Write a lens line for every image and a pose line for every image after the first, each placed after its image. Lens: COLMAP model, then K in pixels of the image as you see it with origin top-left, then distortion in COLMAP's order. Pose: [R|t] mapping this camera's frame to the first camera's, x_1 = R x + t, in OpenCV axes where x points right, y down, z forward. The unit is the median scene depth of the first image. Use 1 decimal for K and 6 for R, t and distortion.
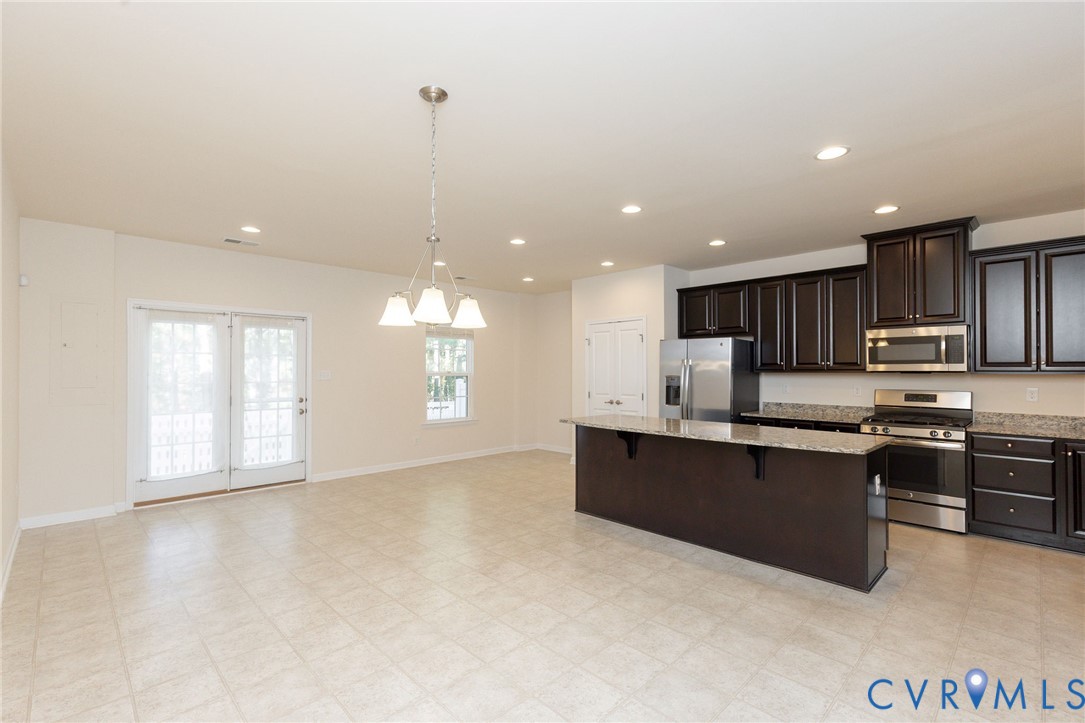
lens RADIAL K [[495.6, 0, 525.5], [0, 495.6, 366.9], [0, 0, 1]] dist [0.005723, -0.000743]
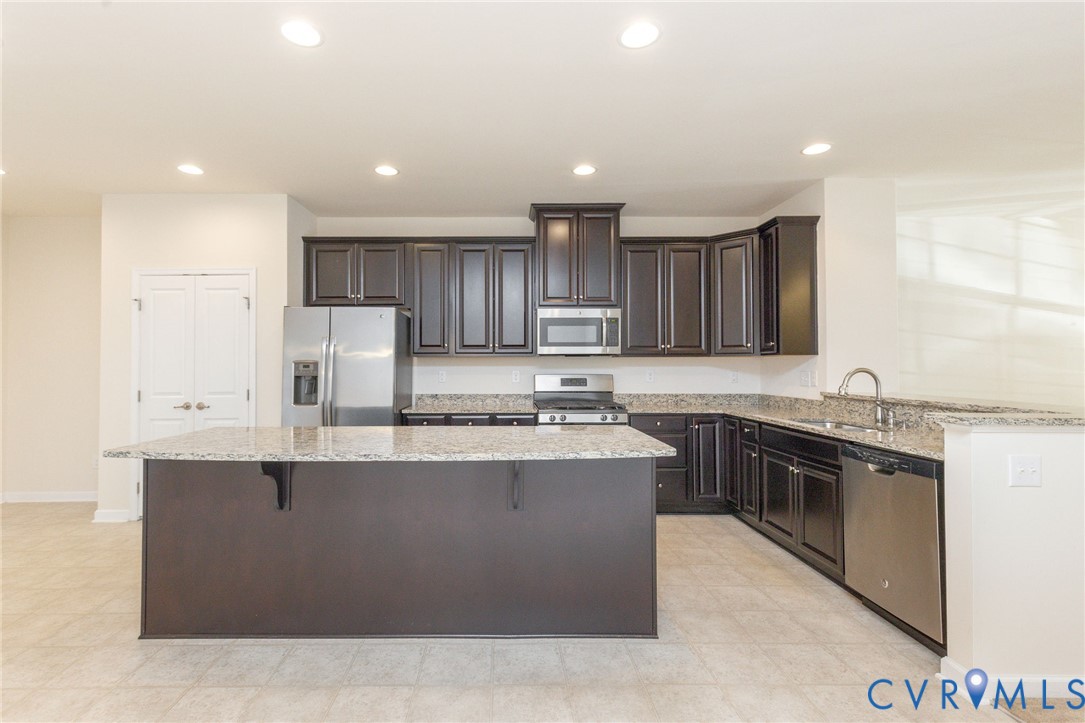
lens RADIAL K [[509.4, 0, 512.6], [0, 509.4, 354.9], [0, 0, 1]] dist [0.002768, -0.000147]
pose [[0.676918, 0.013518, 0.735935, -0.023427], [-0.002200, 0.999864, -0.016342, 0.026286], [-0.736056, 0.009443, 0.676855, 0.424779]]
